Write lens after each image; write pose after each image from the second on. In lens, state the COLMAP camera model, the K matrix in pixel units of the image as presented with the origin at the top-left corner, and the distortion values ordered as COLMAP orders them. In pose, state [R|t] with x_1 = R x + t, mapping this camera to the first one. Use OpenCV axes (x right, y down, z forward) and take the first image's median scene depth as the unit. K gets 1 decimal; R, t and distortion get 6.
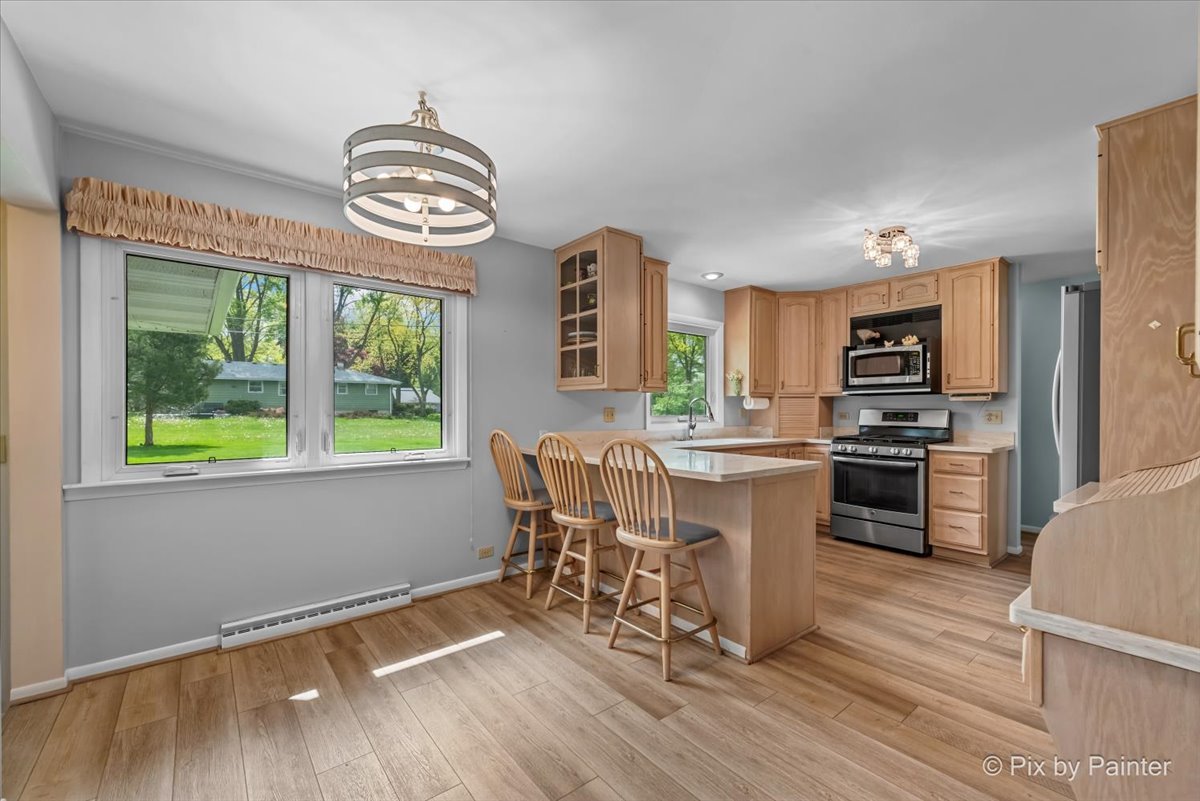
lens RADIAL K [[500.9, 0, 600.0], [0, 500.9, 400.5], [0, 0, 1]] dist [0.014065, -0.000095]
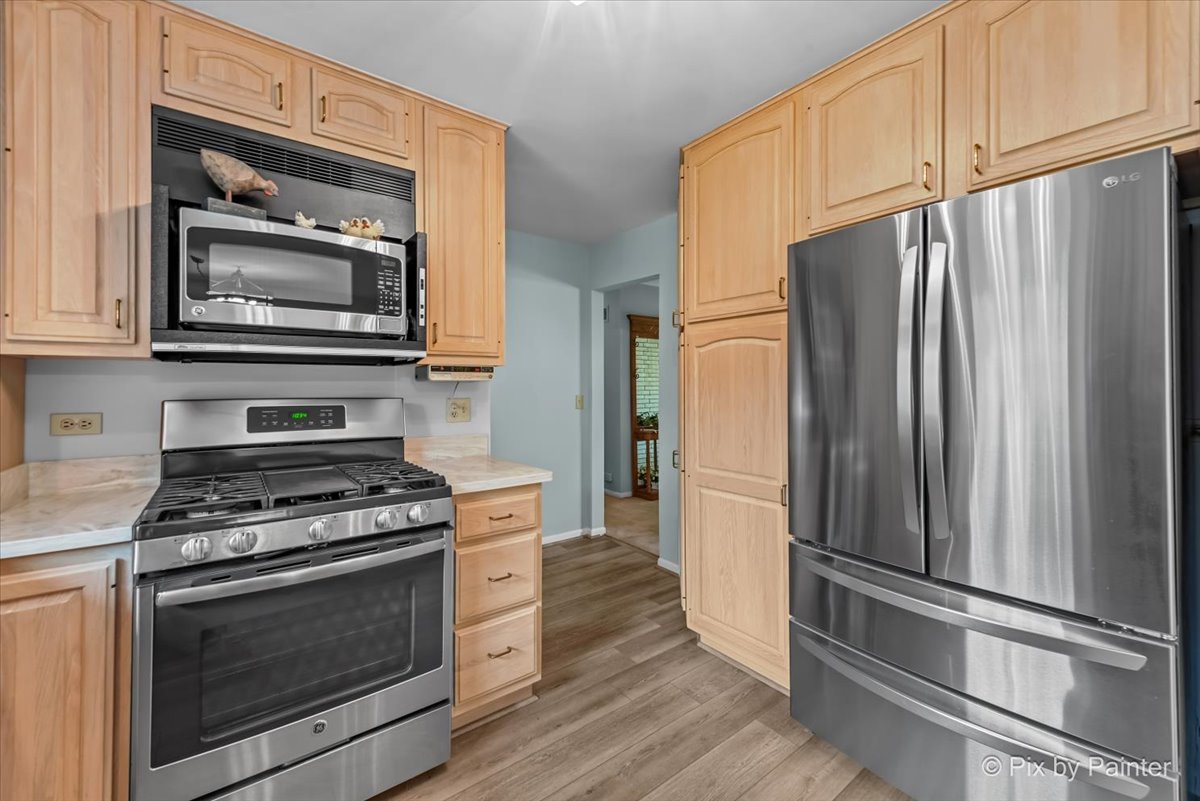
lens RADIAL K [[489.9, 0, 604.9], [0, 489.9, 388.3], [0, 0, 1]] dist [0.008739, -0.000064]
pose [[0.021385, 0.000975, 0.999771, 0.229400], [-0.014059, 0.999901, -0.000675, 0.005983], [-0.999672, -0.014041, 0.021396, 0.806195]]
